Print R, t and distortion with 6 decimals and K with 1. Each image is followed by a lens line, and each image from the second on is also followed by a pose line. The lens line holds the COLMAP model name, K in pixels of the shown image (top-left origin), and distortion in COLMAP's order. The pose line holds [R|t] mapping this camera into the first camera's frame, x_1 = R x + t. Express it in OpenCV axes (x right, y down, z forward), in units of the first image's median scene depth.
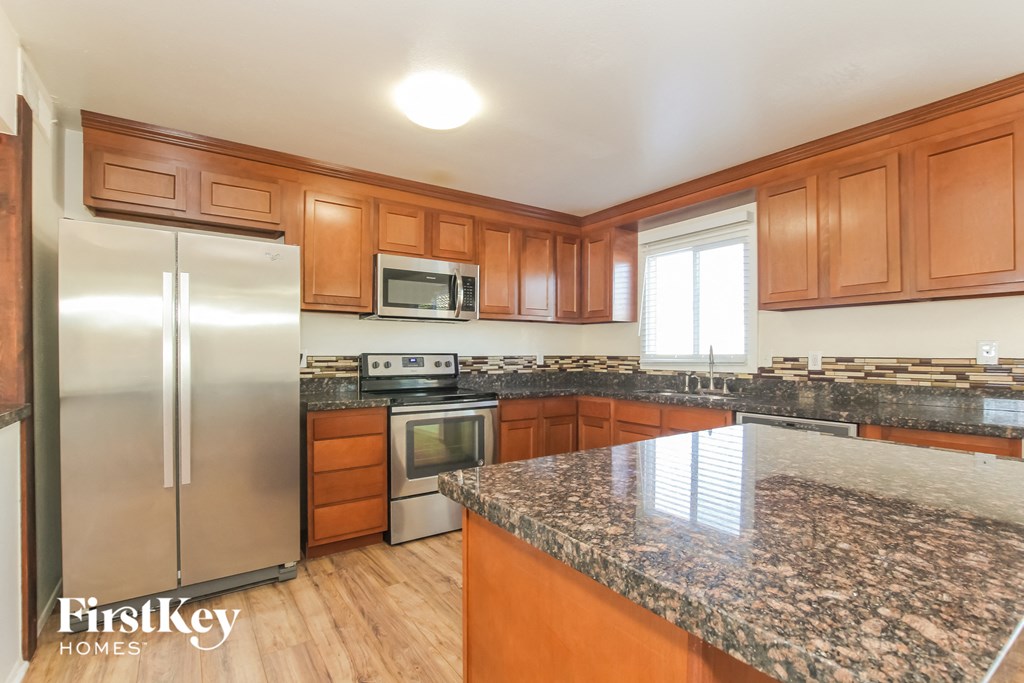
lens RADIAL K [[475.6, 0, 516.4], [0, 475.6, 350.9], [0, 0, 1]] dist [-0.016388, 0.000289]
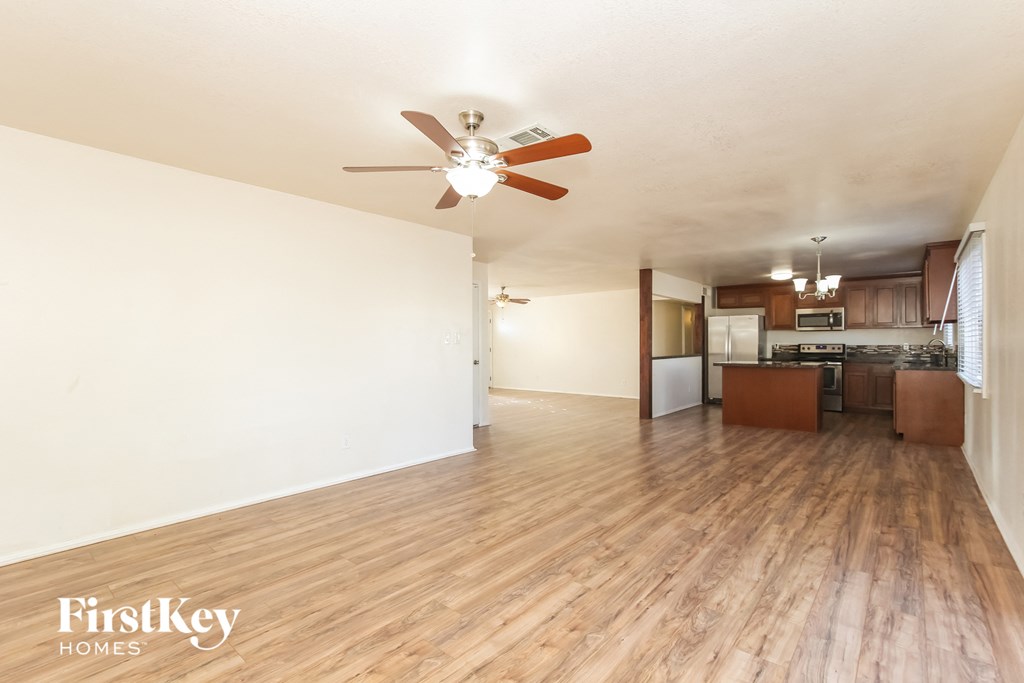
lens RADIAL K [[475.6, 0, 516.4], [0, 475.6, 350.9], [0, 0, 1]] dist [-0.016388, 0.000289]
pose [[0.268800, 0.011150, -0.963131, 1.832266], [0.005827, 0.999896, 0.013202, -0.000633], [0.963178, -0.009161, 0.268707, -1.277425]]
